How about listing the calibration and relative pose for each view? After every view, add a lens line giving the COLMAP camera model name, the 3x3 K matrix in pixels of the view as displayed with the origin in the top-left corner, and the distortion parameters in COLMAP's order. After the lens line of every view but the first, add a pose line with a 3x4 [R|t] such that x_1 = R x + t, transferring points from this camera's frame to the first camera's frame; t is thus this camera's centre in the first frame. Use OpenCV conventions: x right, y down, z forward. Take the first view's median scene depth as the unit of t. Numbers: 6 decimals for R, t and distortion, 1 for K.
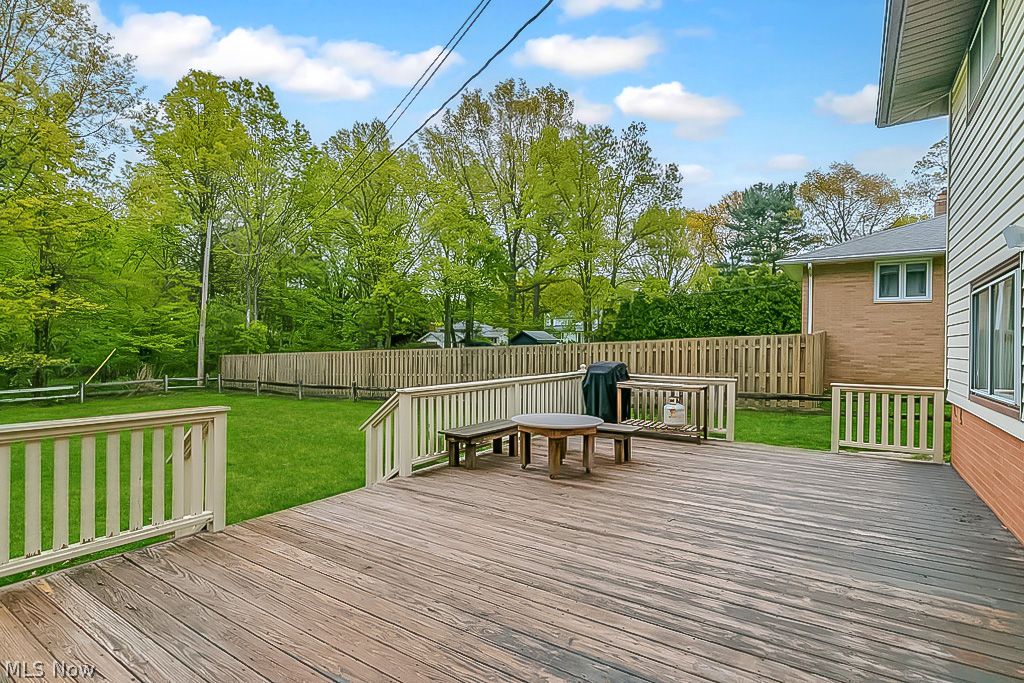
lens RADIAL K [[519.5, 0, 512.0], [0, 519.5, 341.5], [0, 0, 1]] dist [0.000342, 0.002002]
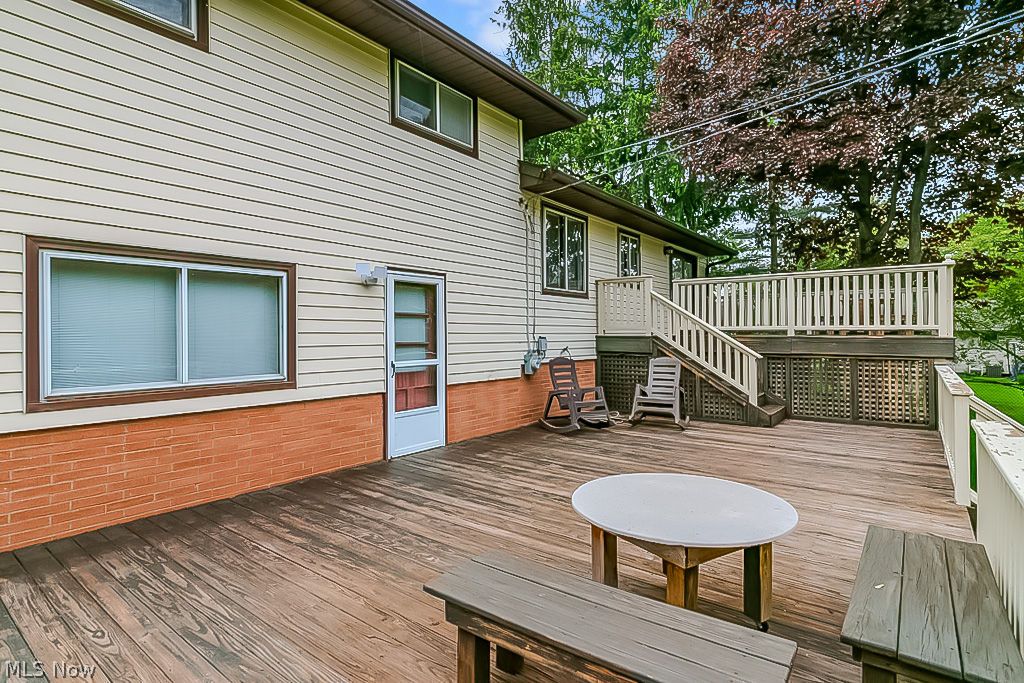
lens RADIAL K [[522.2, 0, 512.0], [0, 522.2, 341.5], [0, 0, 1]] dist [-0.000772, -0.000541]
pose [[-0.997402, -0.005985, 0.071785, 0.258512], [-0.005971, 0.999982, 0.000414, 0.022646], [-0.071786, -0.000015, -0.997420, 1.903046]]
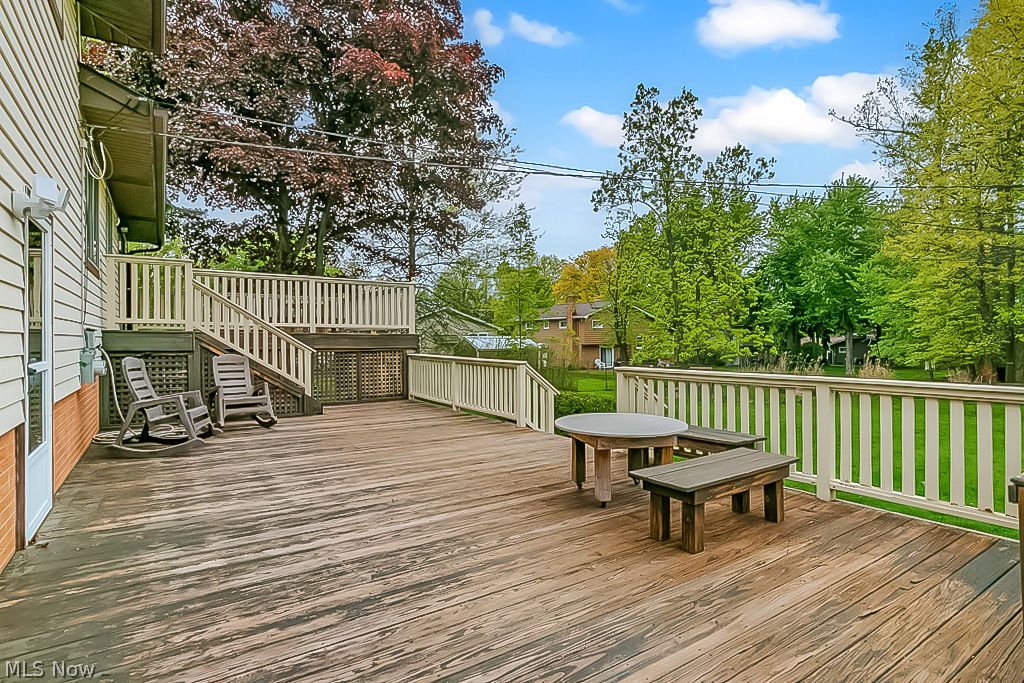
lens RADIAL K [[522.2, 0, 512.0], [0, 522.2, 341.5], [0, 0, 1]] dist [-0.000772, -0.000541]
pose [[-0.384574, -0.001501, -0.923093, 1.065212], [0.009185, 0.999943, -0.005452, 0.052127], [0.923048, -0.010575, -0.384538, 1.502246]]
